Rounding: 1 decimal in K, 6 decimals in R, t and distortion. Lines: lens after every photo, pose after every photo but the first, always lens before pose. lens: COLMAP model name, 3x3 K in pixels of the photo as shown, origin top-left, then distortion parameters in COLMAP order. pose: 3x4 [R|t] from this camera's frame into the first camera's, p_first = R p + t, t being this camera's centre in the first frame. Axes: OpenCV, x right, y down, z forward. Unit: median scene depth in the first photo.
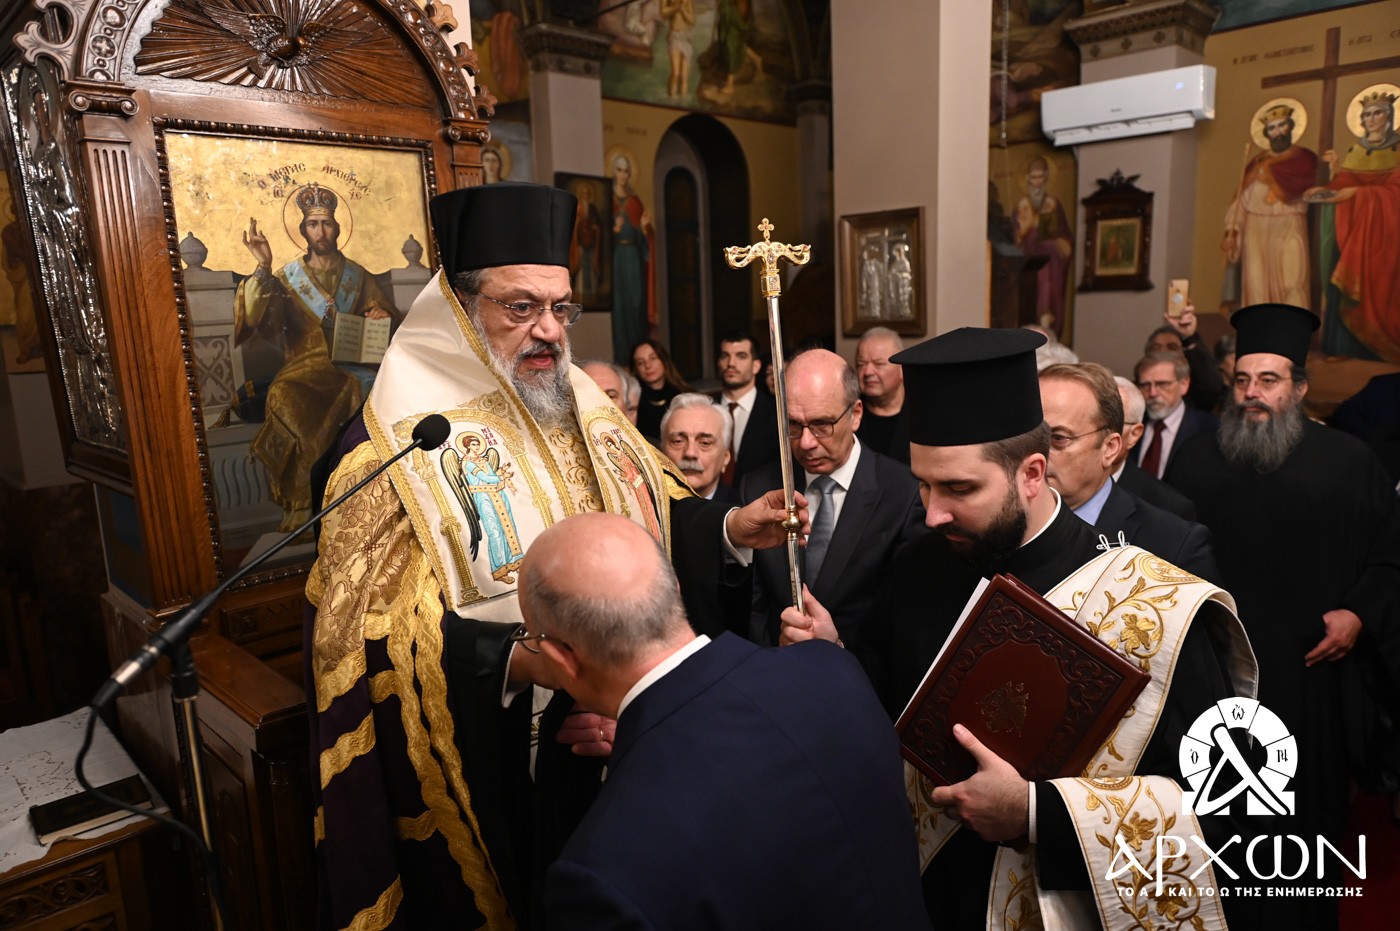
lens RADIAL K [[956.9, 0, 707.8], [0, 956.9, 466.4], [0, 0, 1]] dist [-0.003013, -0.014076]
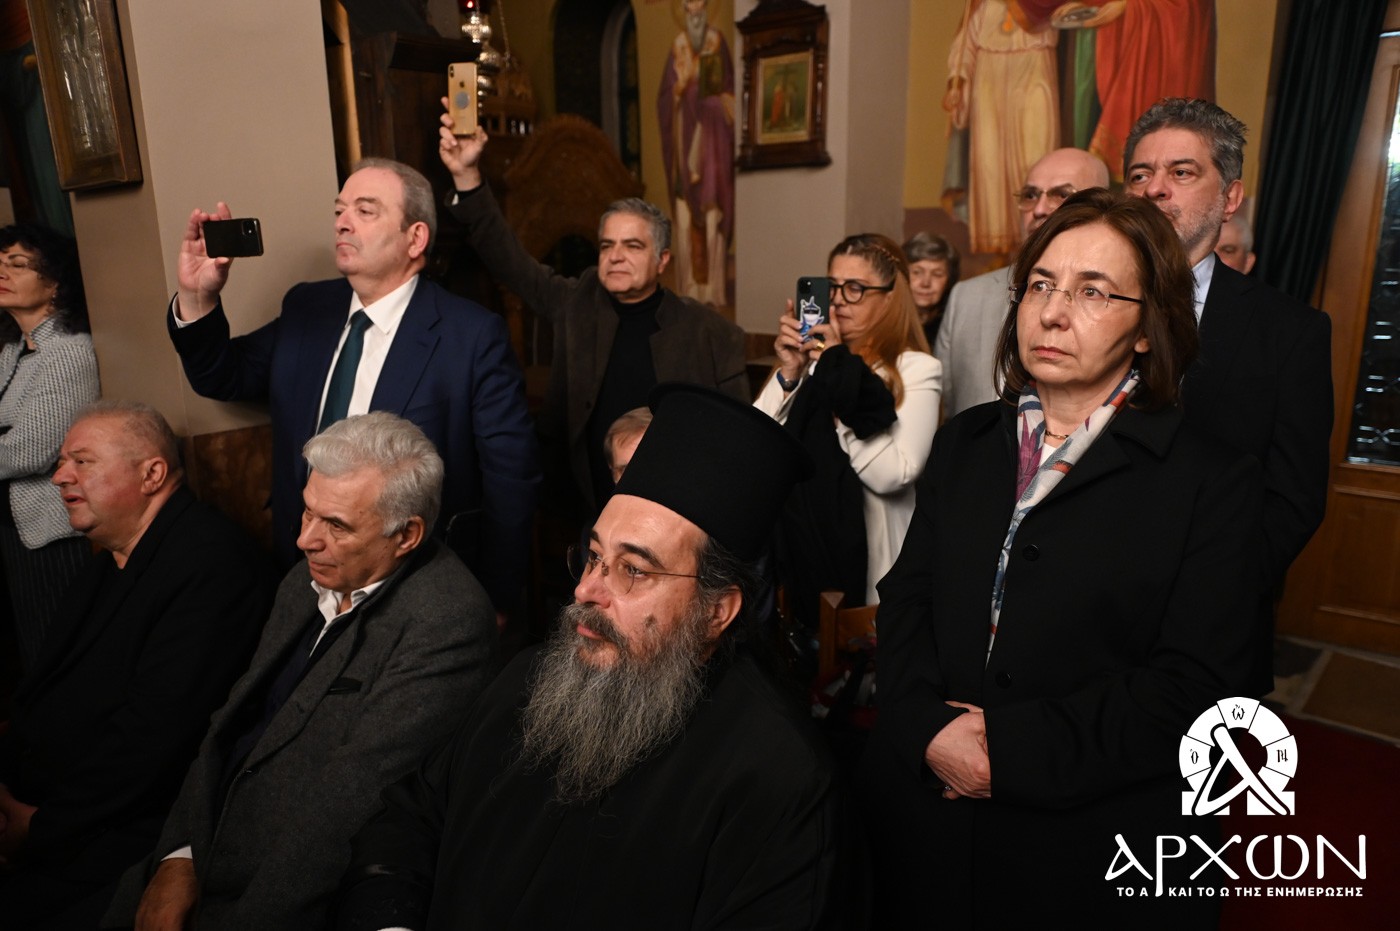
lens RADIAL K [[956.9, 0, 707.9], [0, 956.9, 478.7], [0, 0, 1]] dist [-0.003013, -0.014076]
pose [[0.996226, -0.001162, 0.086785, 0.355156], [-0.004911, 0.997554, 0.069731, -0.018974], [-0.086654, -0.069894, 0.993784, 0.377971]]
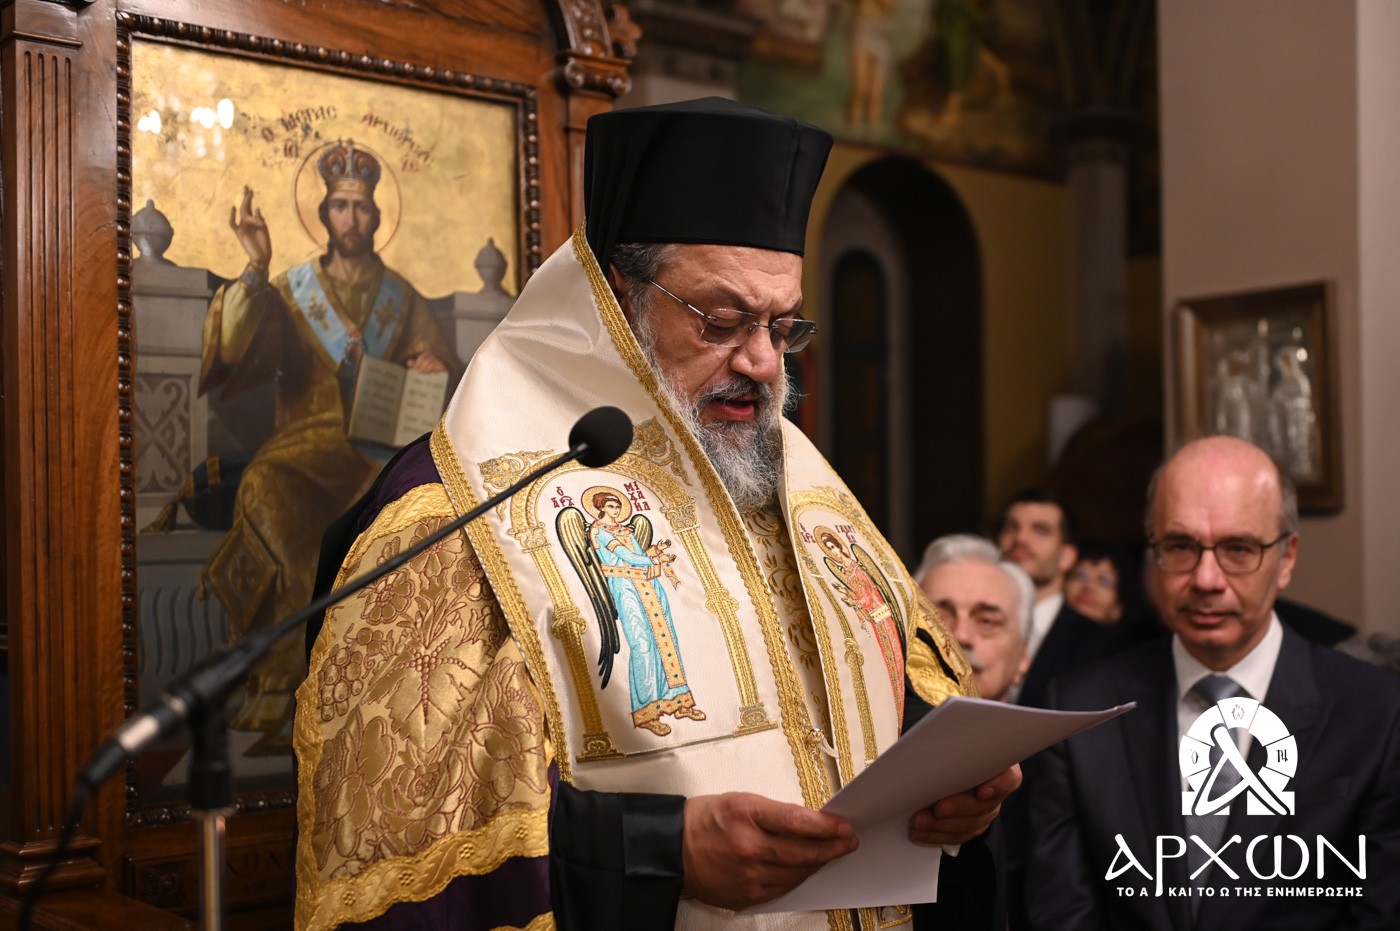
lens RADIAL K [[1779.6, 0, 725.9], [0, 1779.6, 461.3], [0, 0, 1]] dist [0.013909, 0.000000]
pose [[0.996739, 0.022383, -0.077531, -0.032013], [-0.038207, 0.977152, -0.209081, 0.045216], [0.071080, 0.211362, 0.974820, -0.008547]]
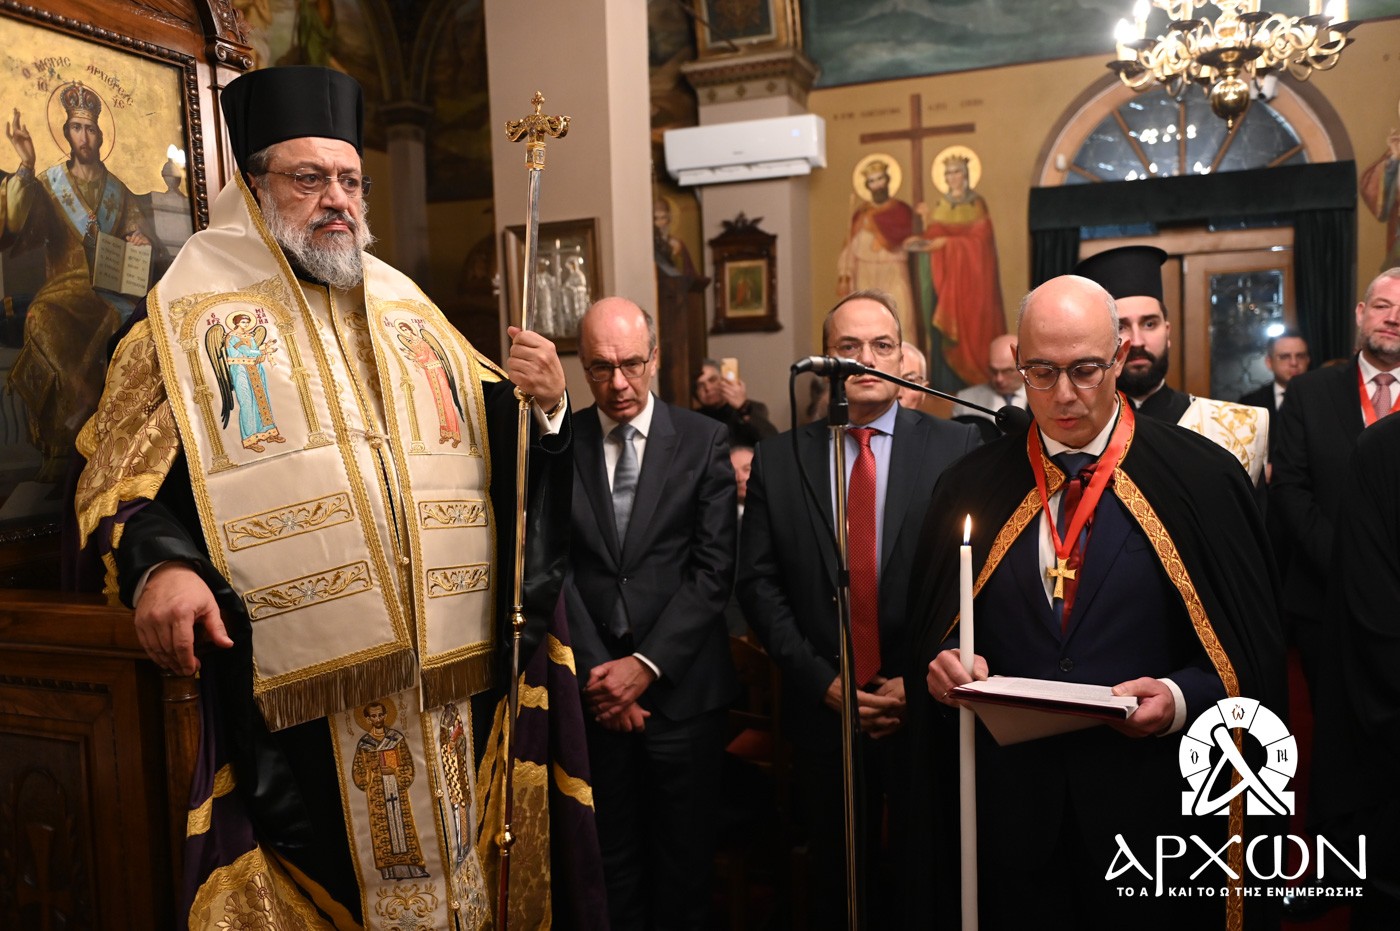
lens RADIAL K [[1168.3, 0, 714.6], [0, 1168.3, 455.1], [0, 0, 1]] dist [-0.023531, 0.013442]
pose [[0.906280, -0.026987, 0.421816, -0.126218], [0.079005, 0.991187, -0.106330, 0.073618], [-0.415229, 0.129690, 0.900425, -0.055233]]
